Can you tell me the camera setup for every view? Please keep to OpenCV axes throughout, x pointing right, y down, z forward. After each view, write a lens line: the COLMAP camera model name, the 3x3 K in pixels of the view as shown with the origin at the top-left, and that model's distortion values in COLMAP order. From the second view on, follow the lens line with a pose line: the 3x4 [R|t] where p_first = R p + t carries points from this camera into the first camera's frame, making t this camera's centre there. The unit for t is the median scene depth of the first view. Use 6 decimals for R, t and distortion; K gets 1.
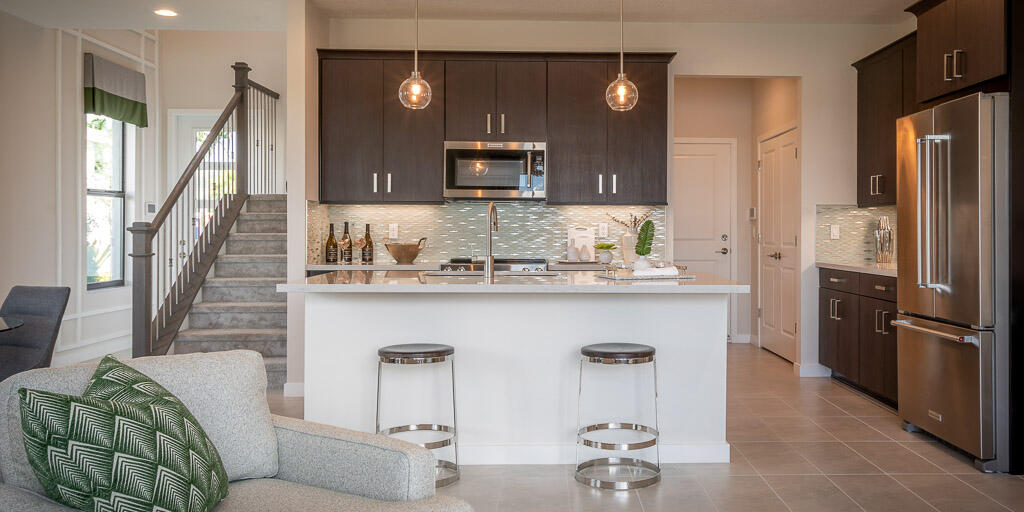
lens RADIAL K [[732.4, 0, 513.3], [0, 732.4, 247.9], [0, 0, 1]] dist [0.005605, -0.001042]
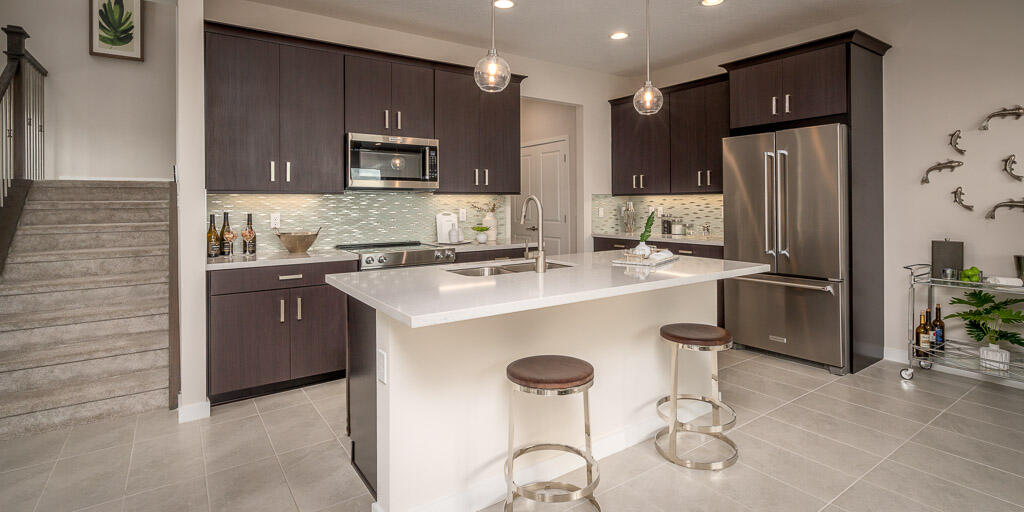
lens RADIAL K [[485.3, 0, 509.3], [0, 485.3, 210.5], [0, 0, 1]] dist [-0.004762, -0.000198]
pose [[0.842949, -0.016130, 0.537752, -0.264797], [0.025328, 0.999632, -0.009718, -0.023266], [-0.537398, 0.021812, 0.843047, 0.299761]]
